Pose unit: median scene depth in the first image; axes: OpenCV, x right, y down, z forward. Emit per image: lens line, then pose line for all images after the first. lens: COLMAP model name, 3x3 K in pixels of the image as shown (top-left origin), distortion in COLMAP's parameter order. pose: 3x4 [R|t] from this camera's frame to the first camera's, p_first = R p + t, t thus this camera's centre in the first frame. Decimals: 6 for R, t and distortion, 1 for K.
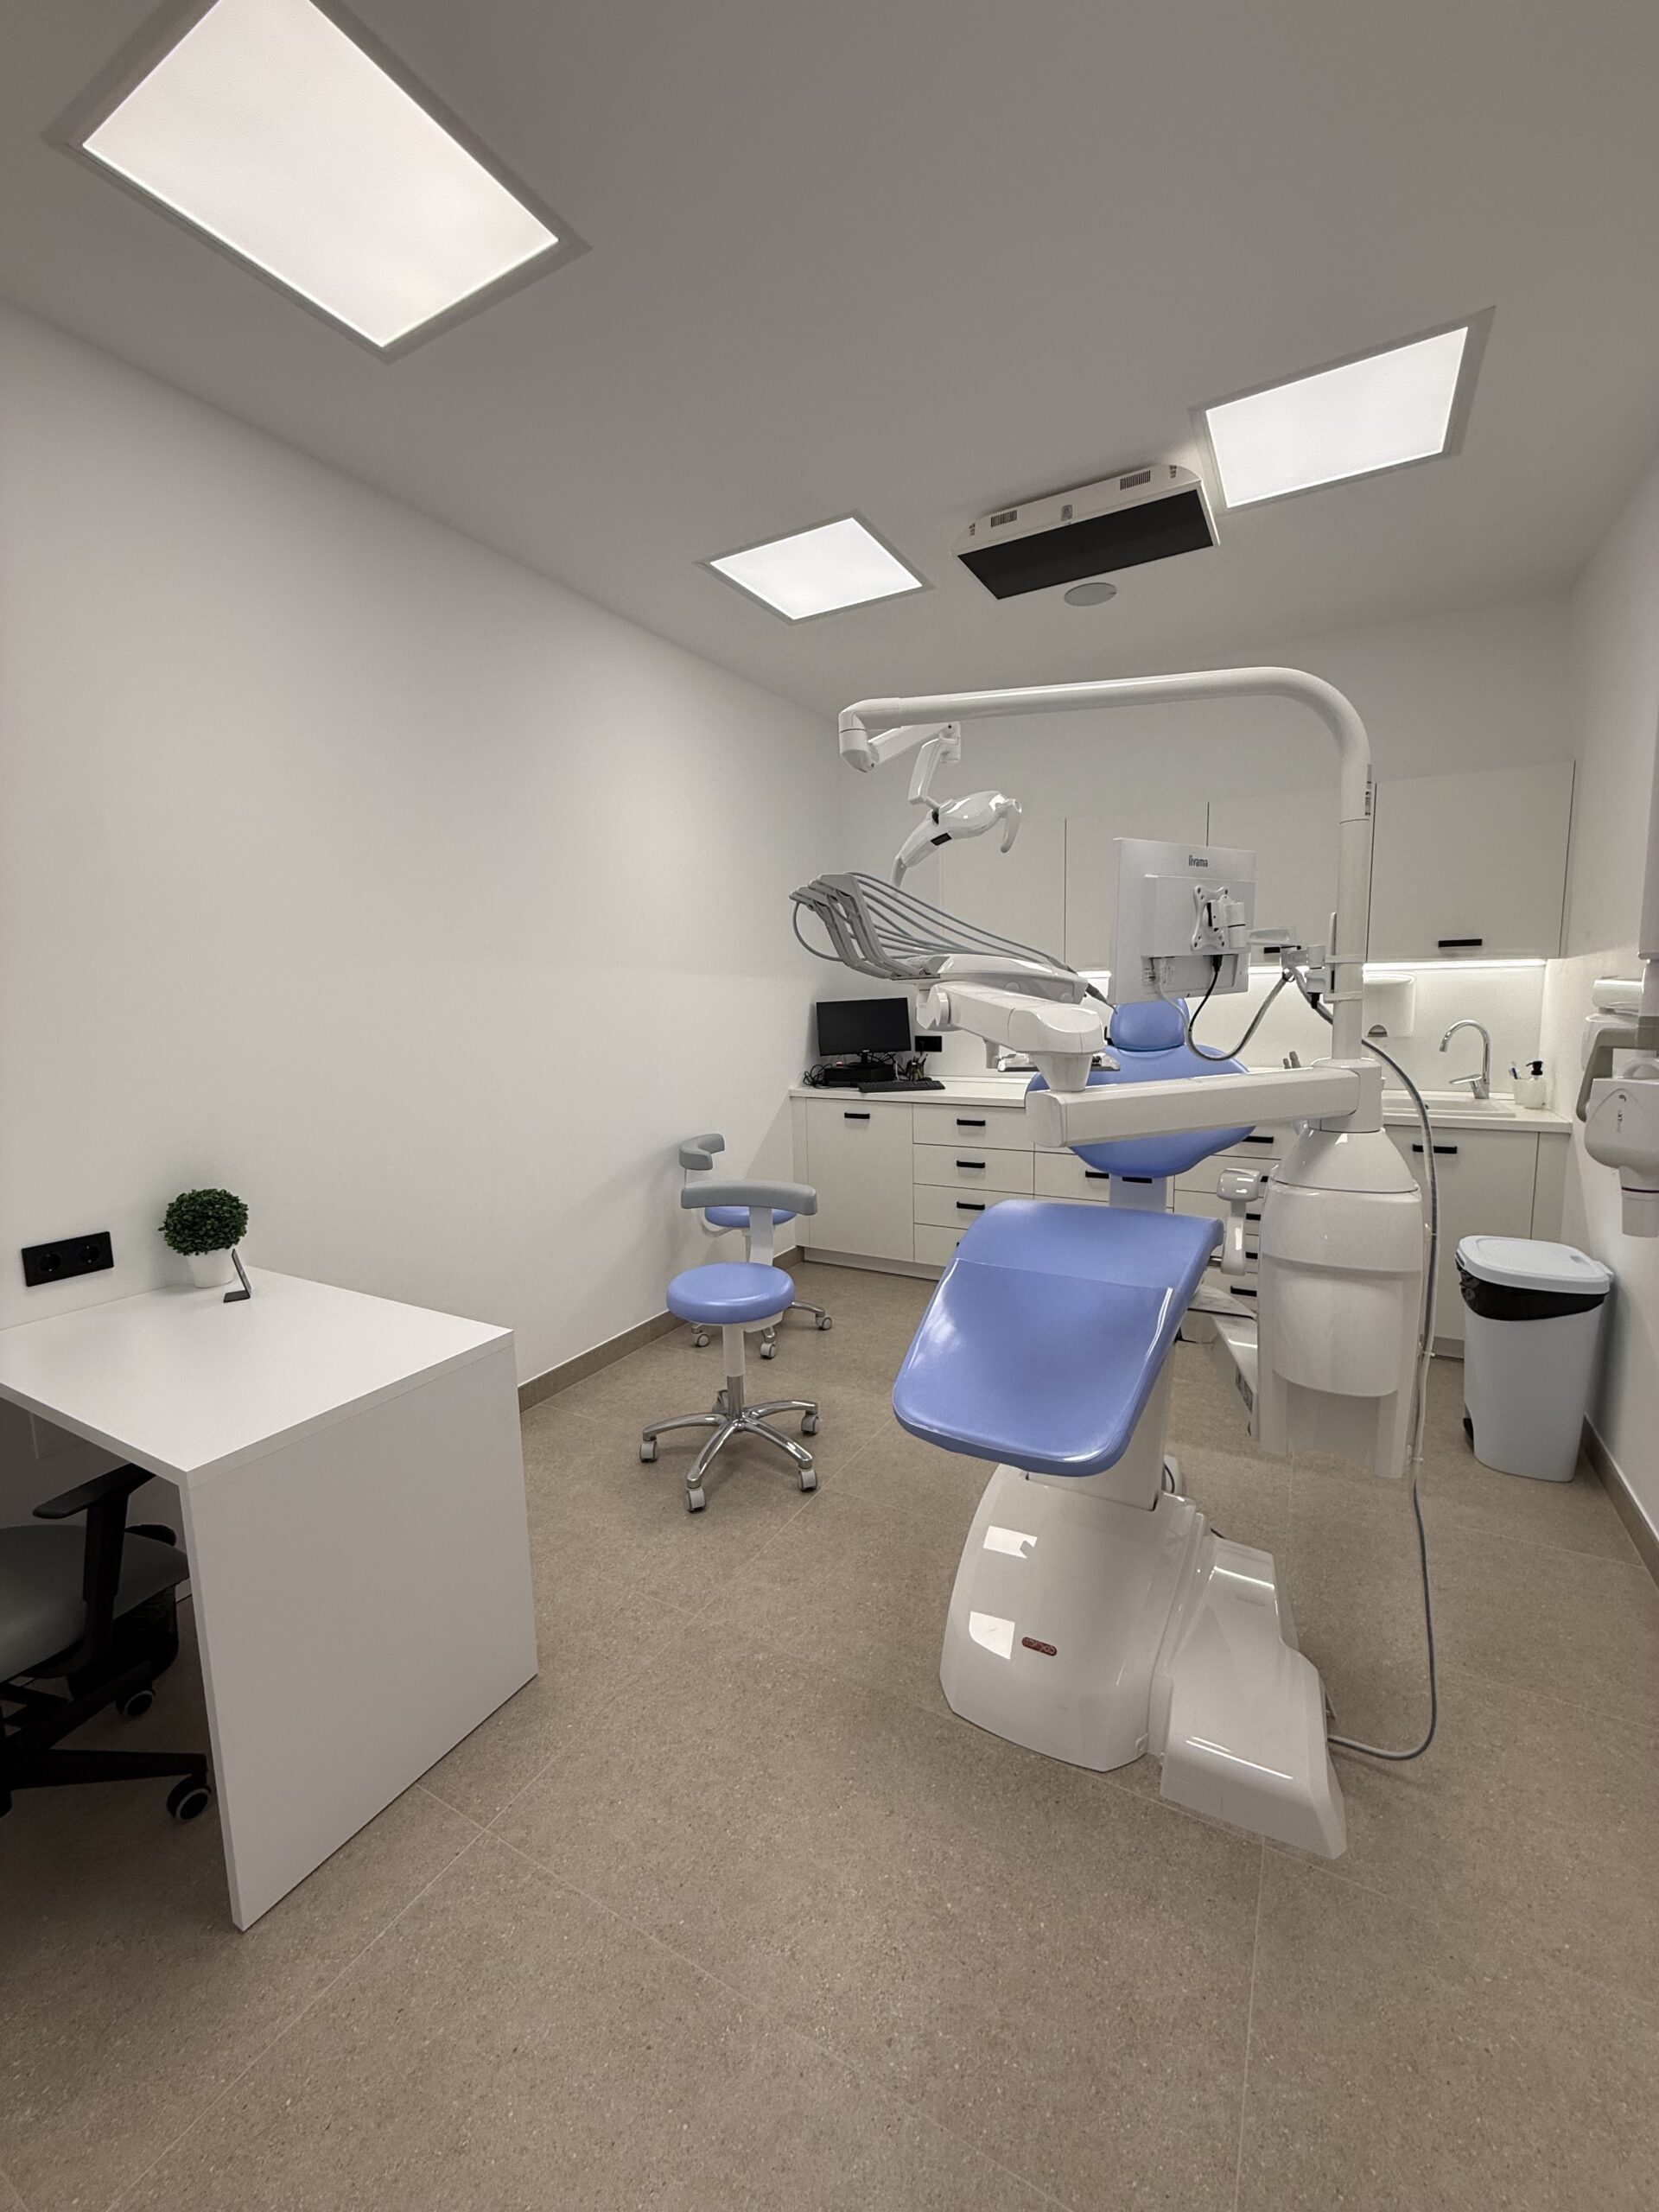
lens RADIAL K [[879.3, 0, 856.9], [0, 879.3, 1075.4], [0, 0, 1]] dist [-0.001222, -0.000616]
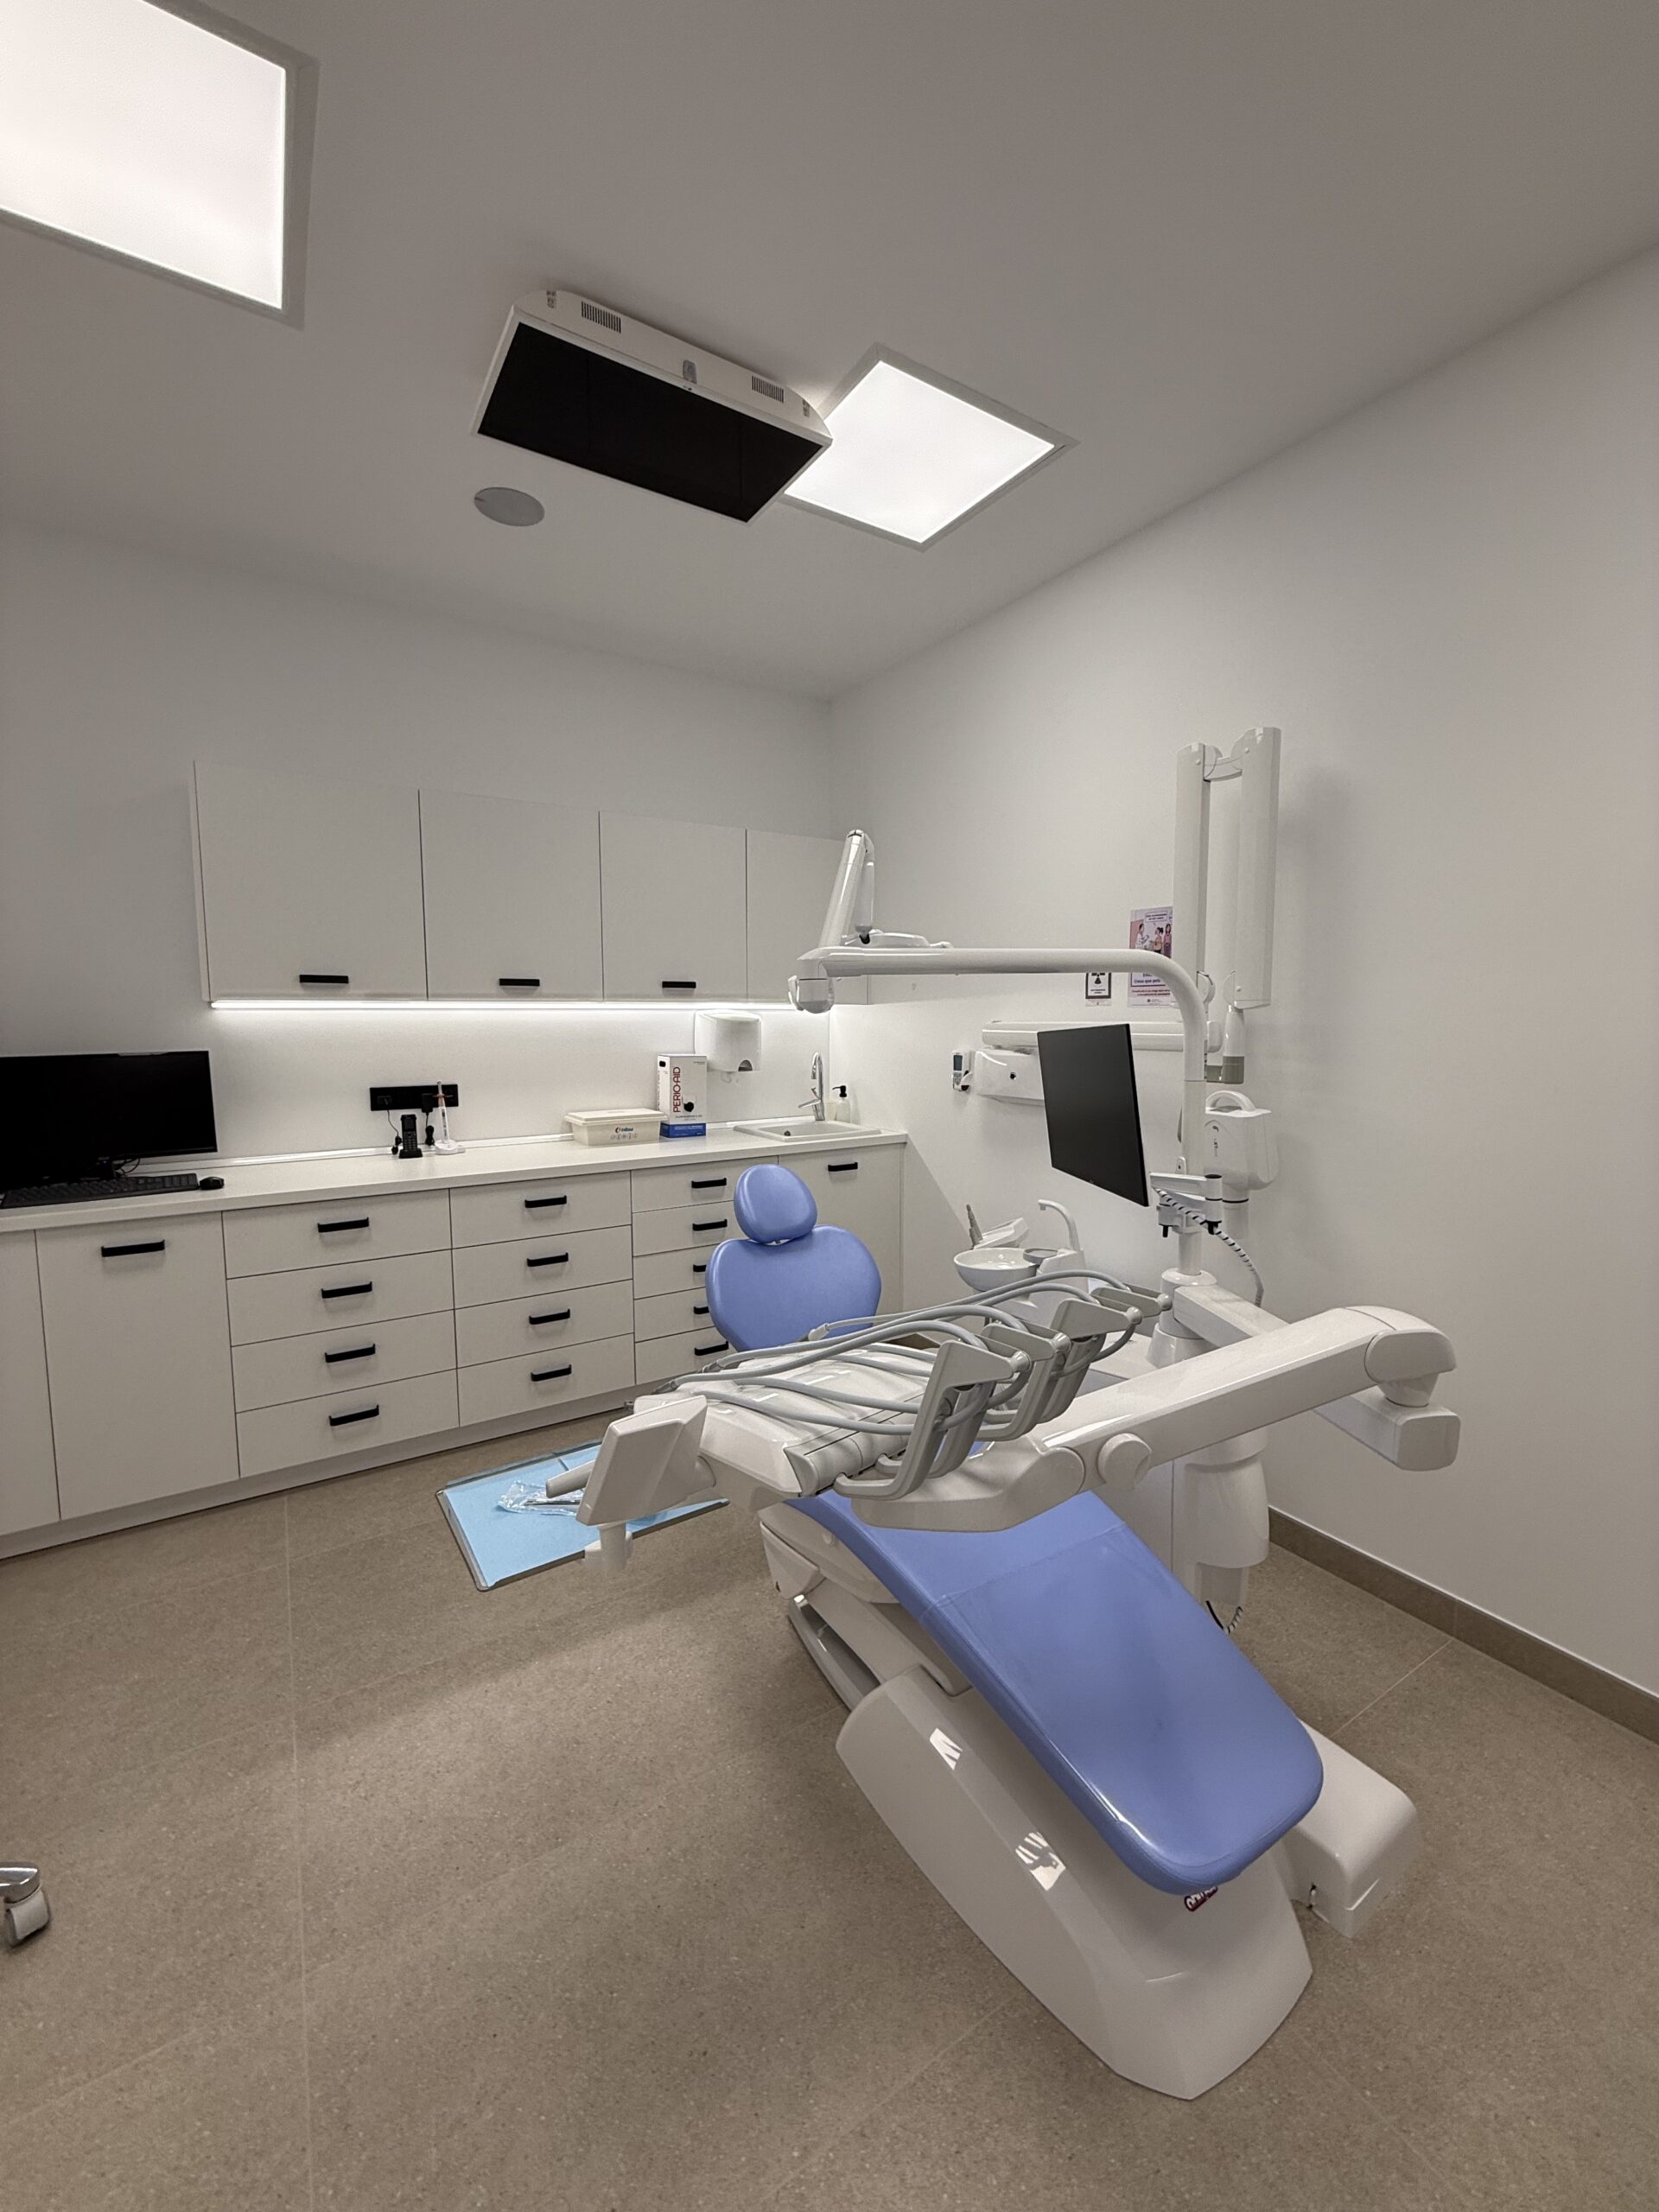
lens RADIAL K [[879.3, 0, 823.5], [0, 879.3, 1089.9], [0, 0, 1]] dist [-0.001222, -0.000616]
pose [[0.481568, -0.056707, 0.874572, -0.371921], [0.081707, 0.996463, 0.019620, -0.050014], [-0.872592, 0.062011, 0.484498, 0.572679]]
